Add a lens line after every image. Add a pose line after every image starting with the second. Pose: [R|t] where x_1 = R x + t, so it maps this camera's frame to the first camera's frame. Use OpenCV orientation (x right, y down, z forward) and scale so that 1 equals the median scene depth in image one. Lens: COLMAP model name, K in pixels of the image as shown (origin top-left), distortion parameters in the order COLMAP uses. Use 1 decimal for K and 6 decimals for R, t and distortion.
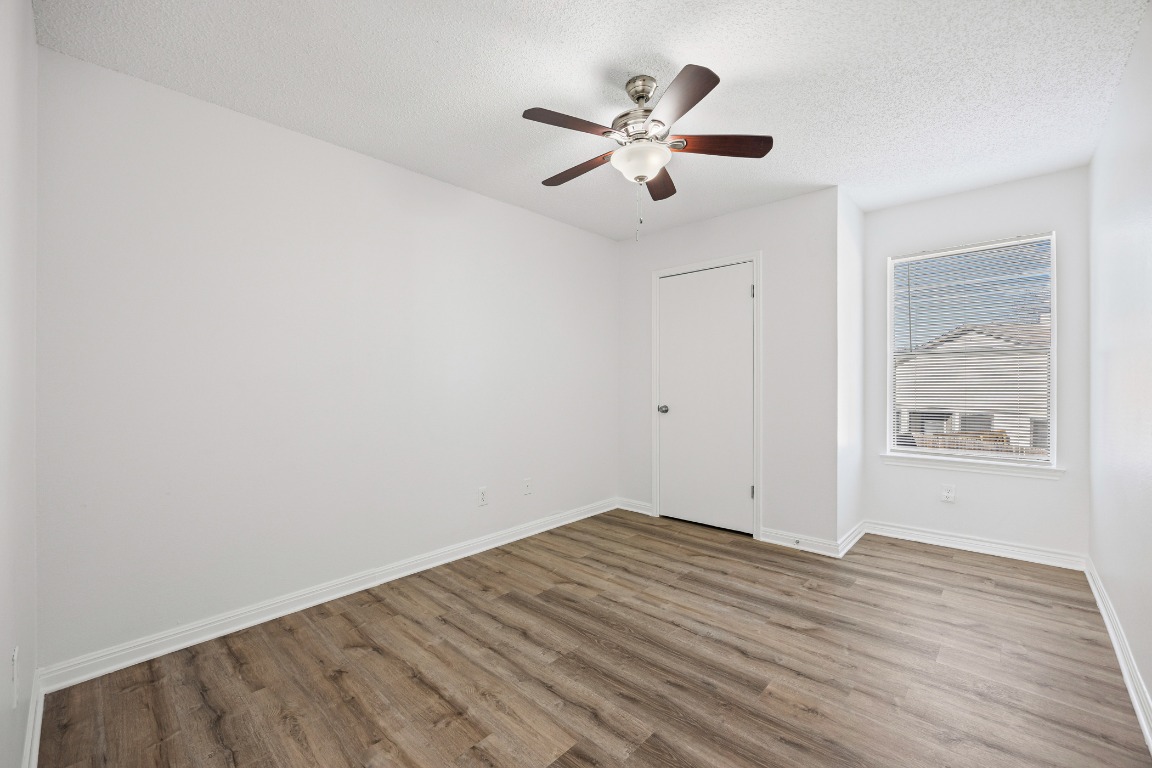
lens RADIAL K [[460.0, 0, 582.6], [0, 460.0, 380.2], [0, 0, 1]] dist [0.008700, -0.001844]
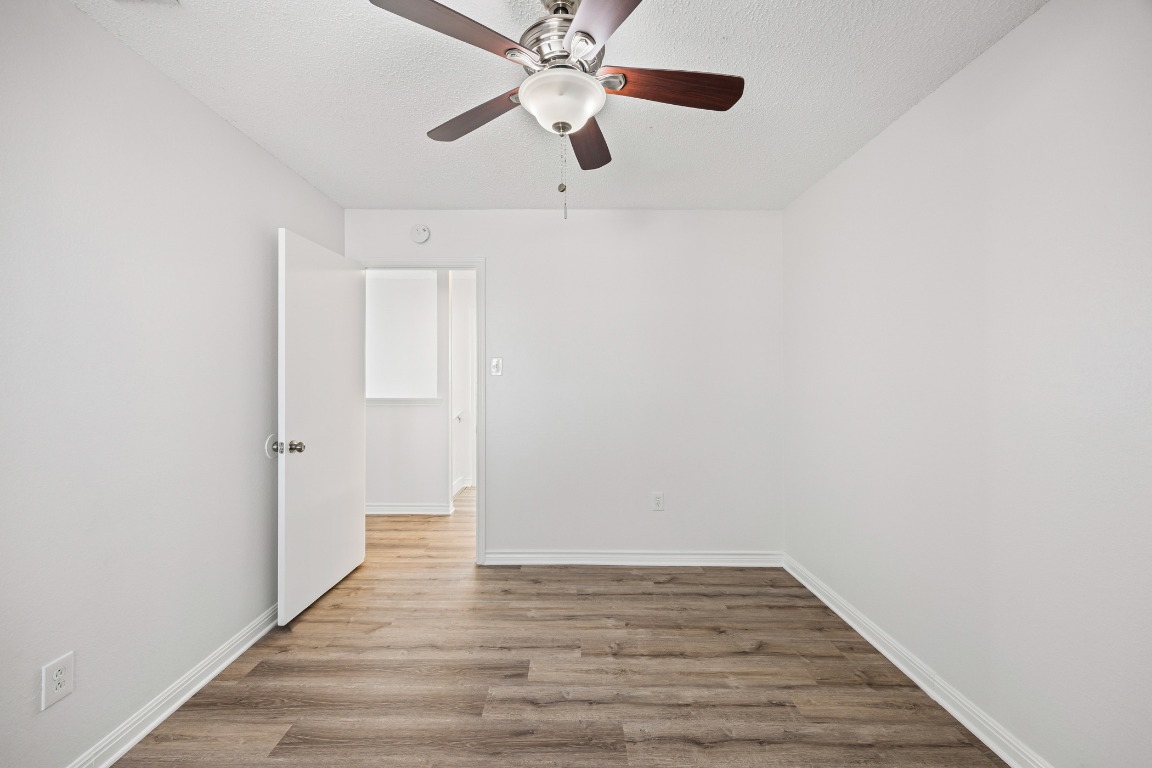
lens RADIAL K [[460.0, 0, 577.4], [0, 460.0, 383.5], [0, 0, 1]] dist [0.008700, -0.001844]
pose [[-0.725494, 0.013215, -0.688101, 0.628222], [0.003260, 0.999870, 0.015765, -0.075904], [0.688220, 0.009195, -0.725443, 1.635354]]
